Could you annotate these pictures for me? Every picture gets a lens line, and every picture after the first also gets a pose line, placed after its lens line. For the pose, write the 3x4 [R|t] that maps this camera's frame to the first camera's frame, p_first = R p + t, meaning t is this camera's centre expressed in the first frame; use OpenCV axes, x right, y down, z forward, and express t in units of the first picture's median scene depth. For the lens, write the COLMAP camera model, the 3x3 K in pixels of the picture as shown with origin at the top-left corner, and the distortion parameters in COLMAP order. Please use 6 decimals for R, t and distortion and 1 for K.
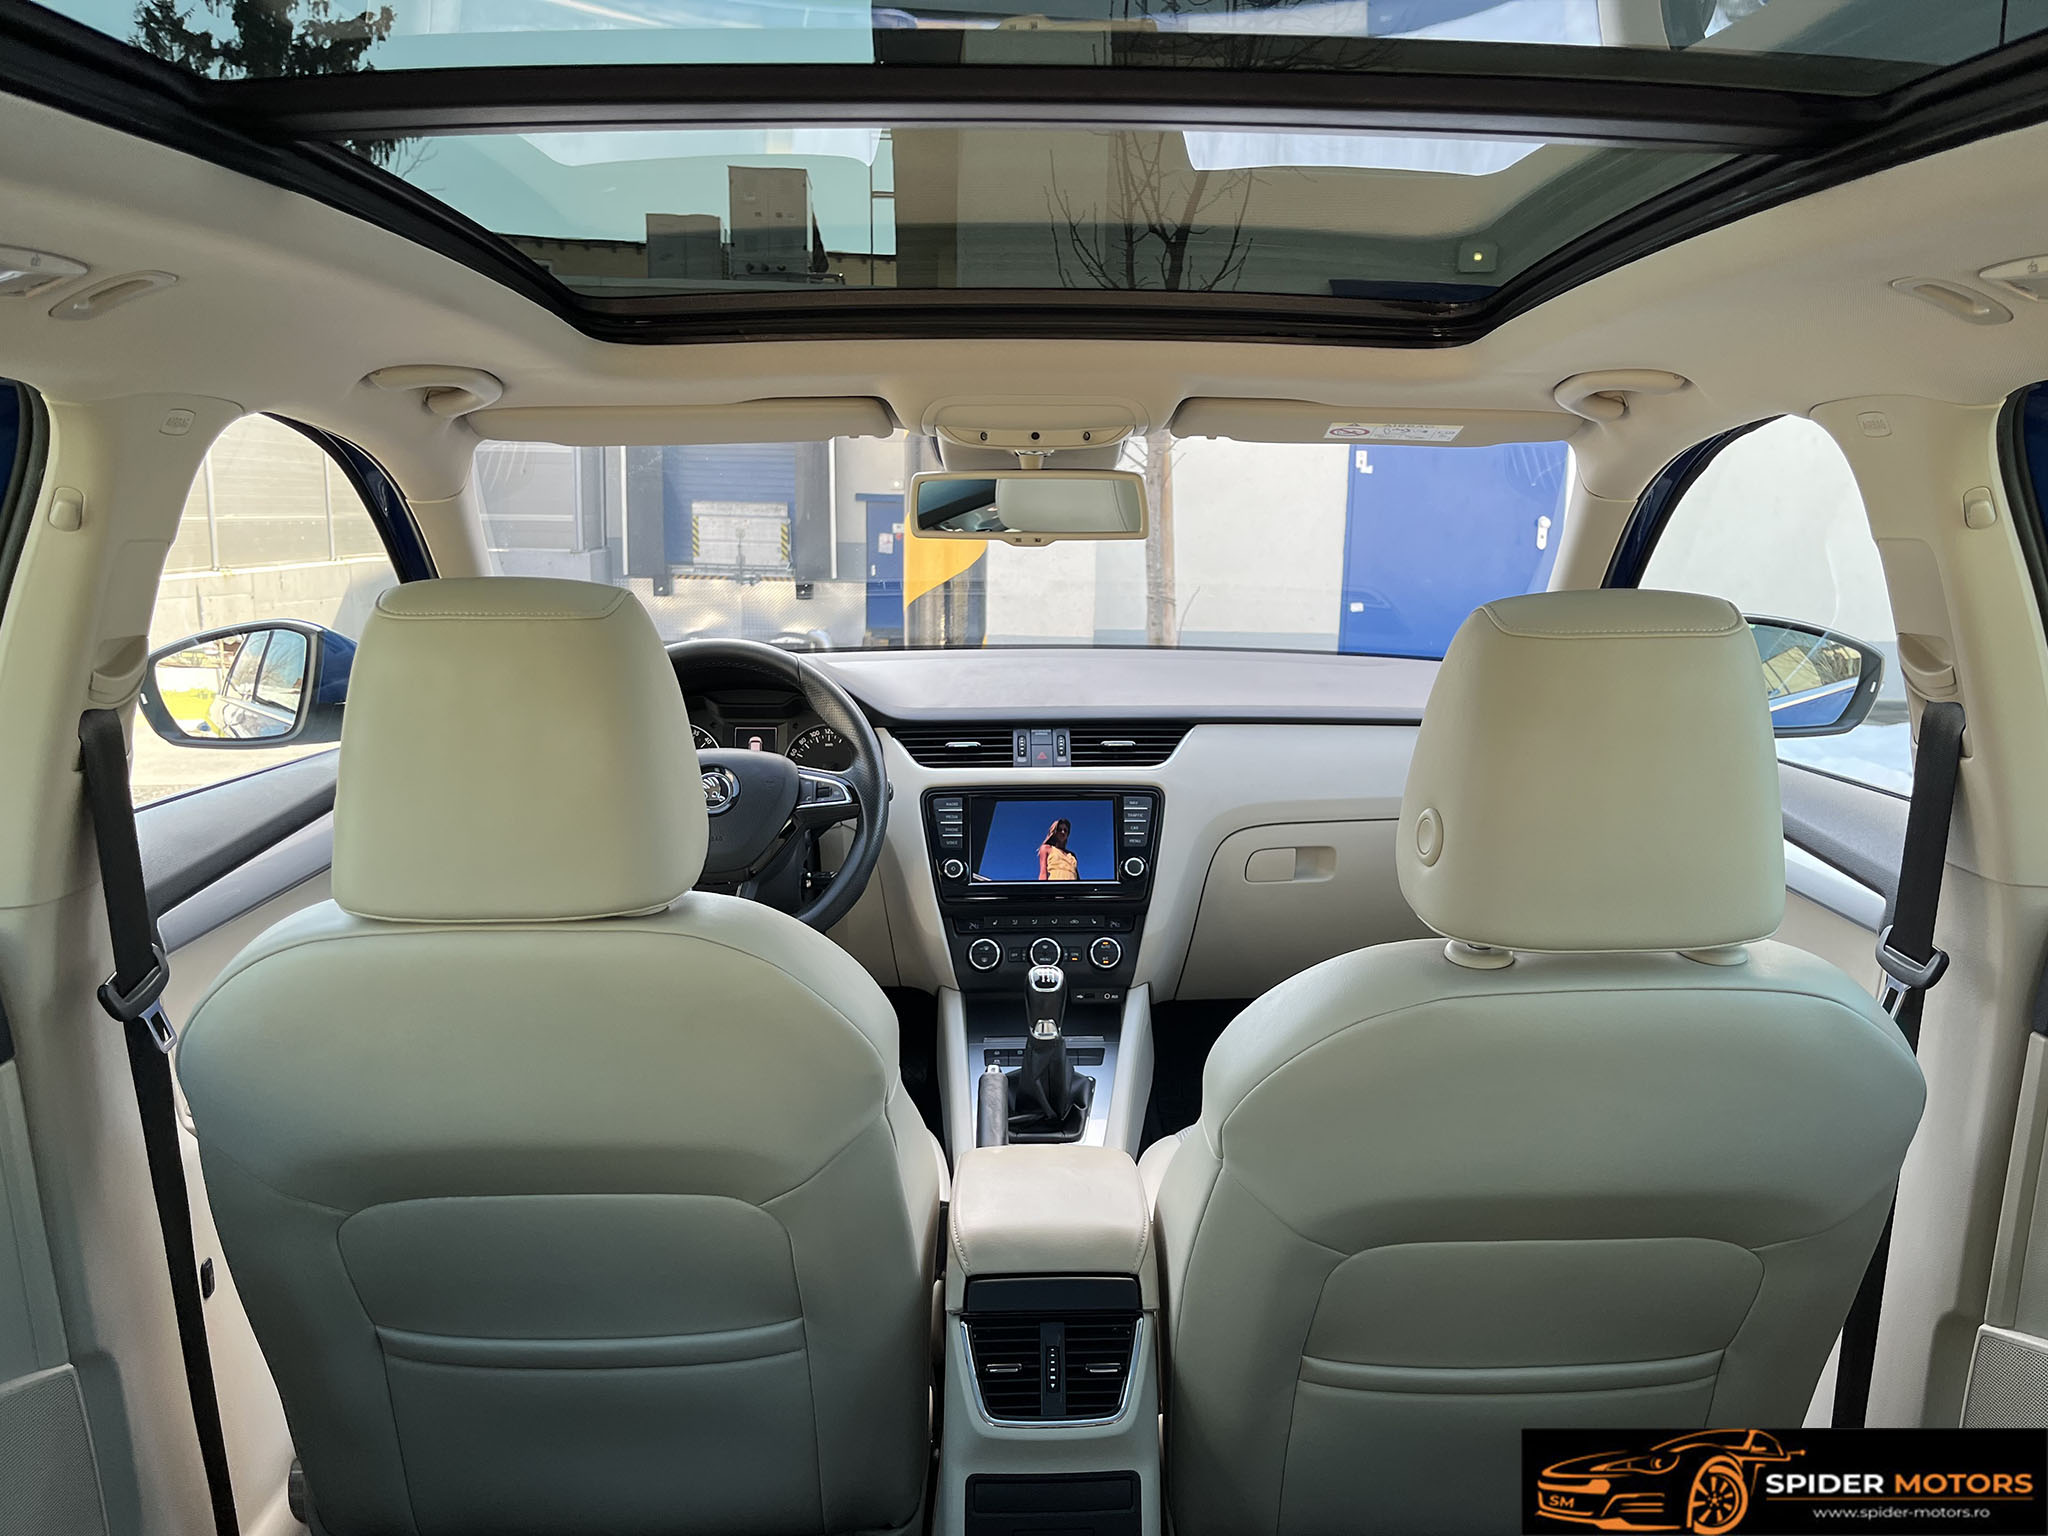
lens RADIAL K [[1629.0, 0, 979.0], [0, 1629.0, 765.7], [0, 0, 1]] dist [-0.008617, -0.010884]
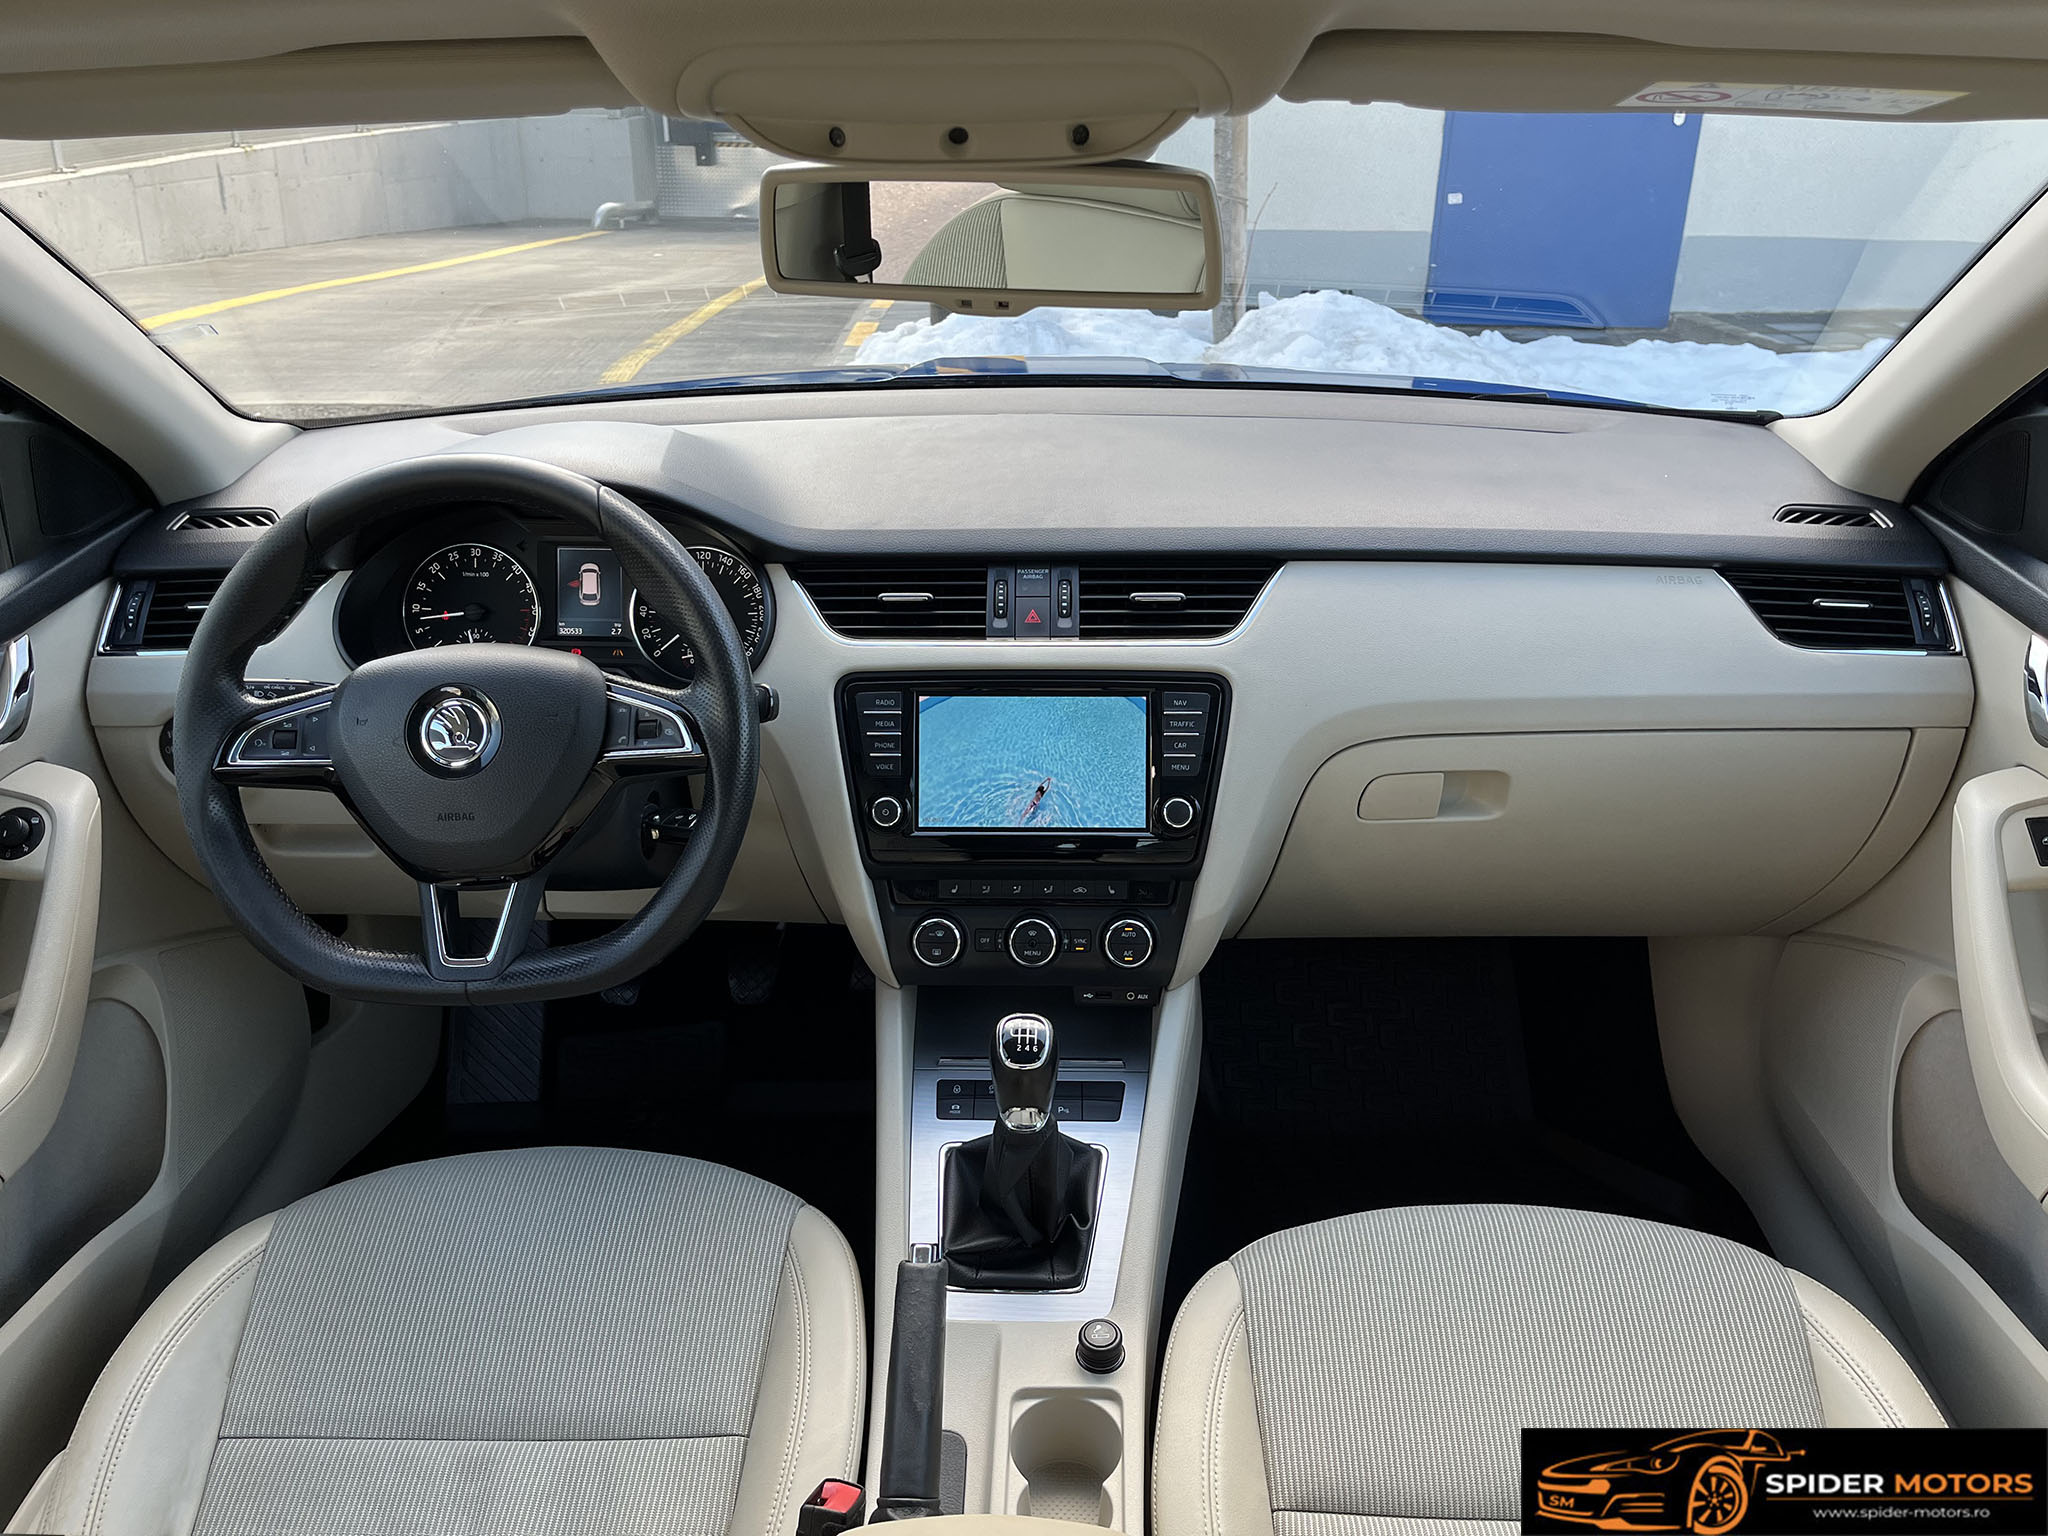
lens RADIAL K [[1629.0, 0, 979.0], [0, 1629.0, 765.7], [0, 0, 1]] dist [-0.008617, -0.010884]
pose [[0.999437, 0.004839, -0.033211, 0.039716], [0.003522, 0.968964, 0.247175, -0.105447], [0.033377, -0.247153, 0.968402, 0.397257]]
